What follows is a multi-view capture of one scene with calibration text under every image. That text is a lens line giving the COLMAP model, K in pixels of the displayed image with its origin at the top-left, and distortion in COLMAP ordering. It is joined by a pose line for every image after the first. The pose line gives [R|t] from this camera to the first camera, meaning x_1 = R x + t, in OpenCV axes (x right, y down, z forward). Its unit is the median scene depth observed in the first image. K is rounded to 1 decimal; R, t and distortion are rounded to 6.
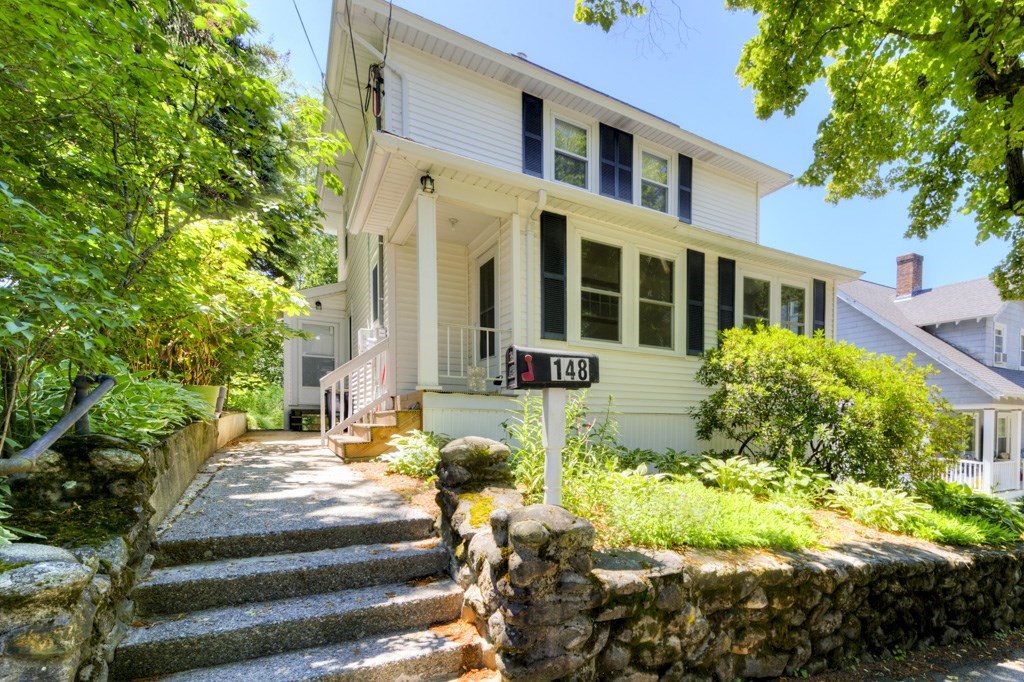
lens RADIAL K [[415.1, 0, 595.7], [0, 415.1, 415.8], [0, 0, 1]] dist [0.019258, -0.000028]
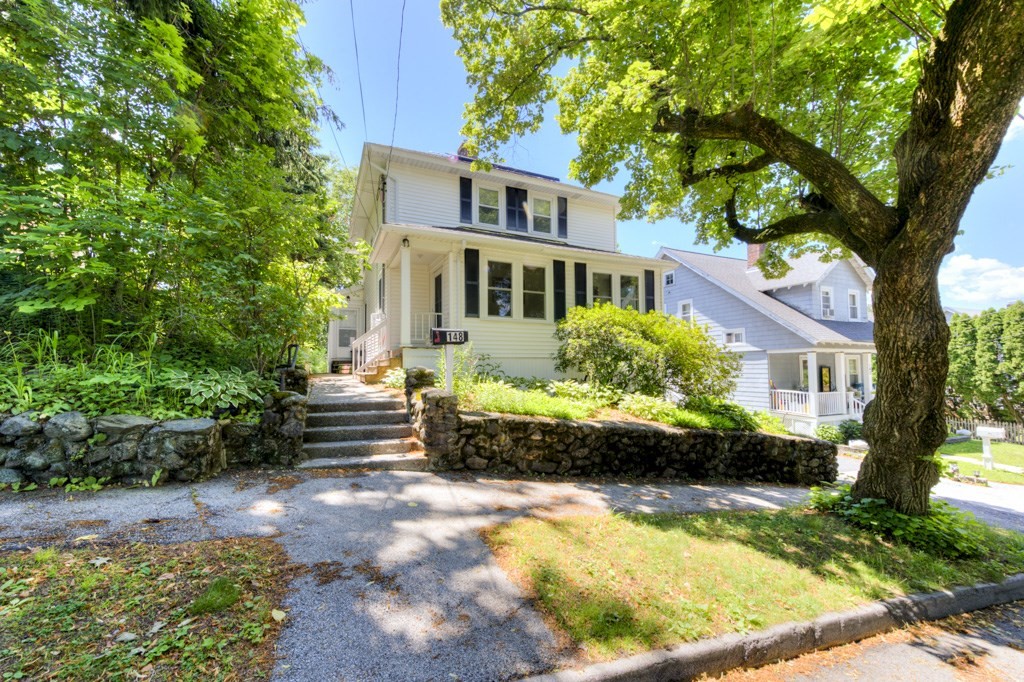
lens RADIAL K [[420.6, 0, 517.3], [0, 420.6, 339.9], [0, 0, 1]] dist [0.025881, 0.000070]
pose [[0.986651, -0.025827, -0.160786, 0.387799], [0.013841, 0.997071, -0.075221, 0.054670], [0.162258, 0.071991, 0.984119, -0.767495]]
